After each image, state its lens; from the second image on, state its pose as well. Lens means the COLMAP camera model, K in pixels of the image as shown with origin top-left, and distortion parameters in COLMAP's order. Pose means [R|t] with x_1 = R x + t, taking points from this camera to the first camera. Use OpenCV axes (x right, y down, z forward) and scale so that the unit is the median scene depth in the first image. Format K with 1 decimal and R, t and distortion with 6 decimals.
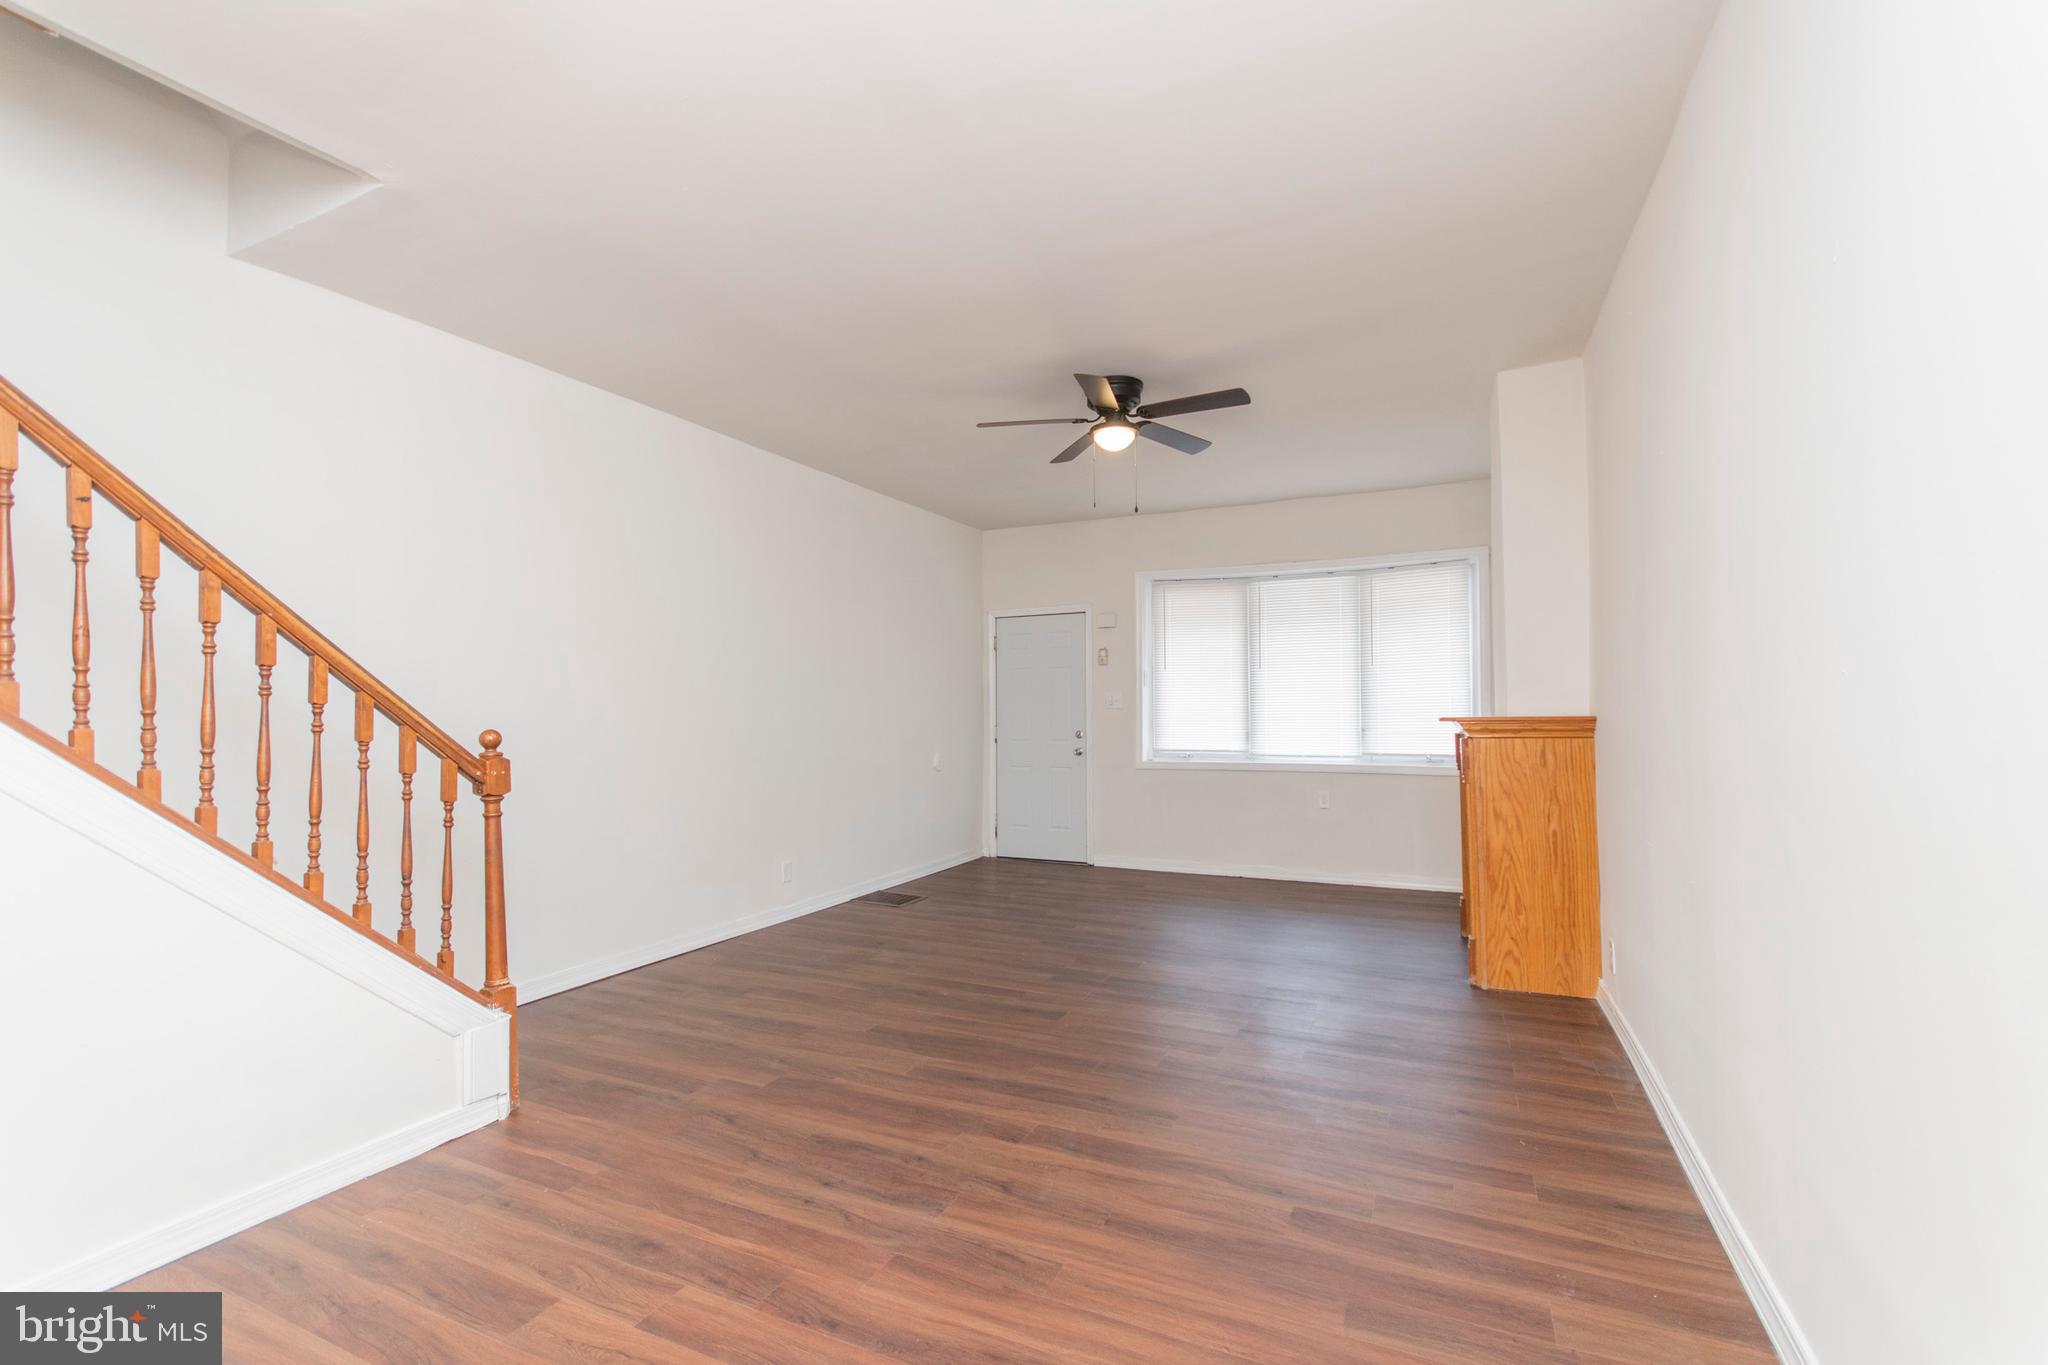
lens RADIAL K [[912.4, 0, 1026.7], [0, 912.4, 576.9], [0, 0, 1]] dist [0.003941, 0.000587]
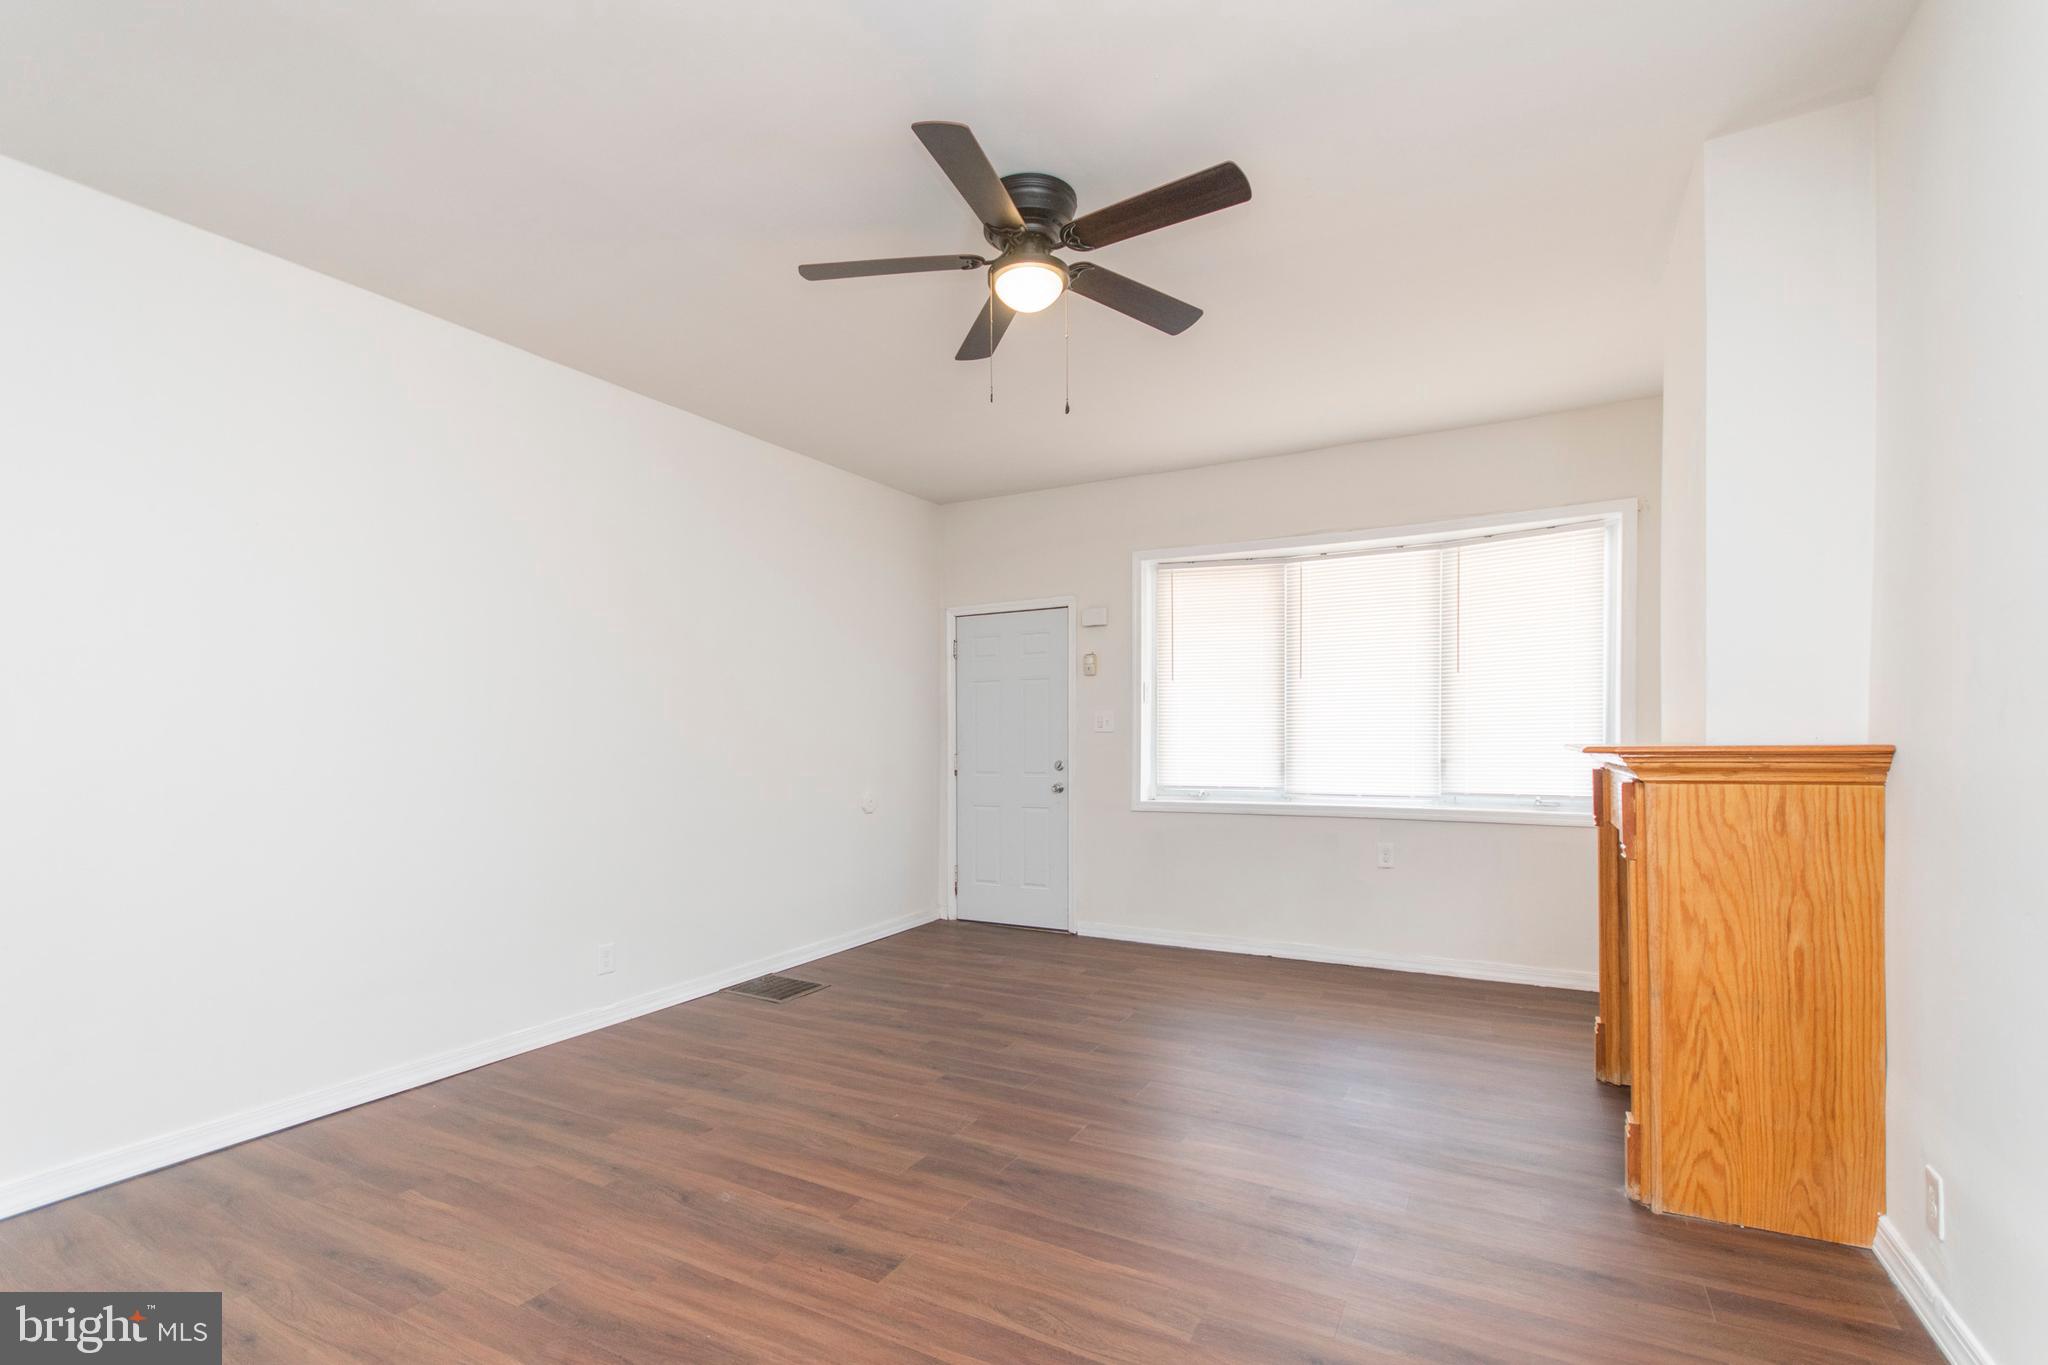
lens RADIAL K [[950.2, 0, 989.3], [0, 950.2, 662.5], [0, 0, 1]] dist [-0.003565, -0.000995]
pose [[0.995657, -0.009190, -0.092648, 0.137230], [0.015737, 0.997410, 0.070185, 0.054161], [0.091763, -0.071338, 0.993222, 0.385400]]
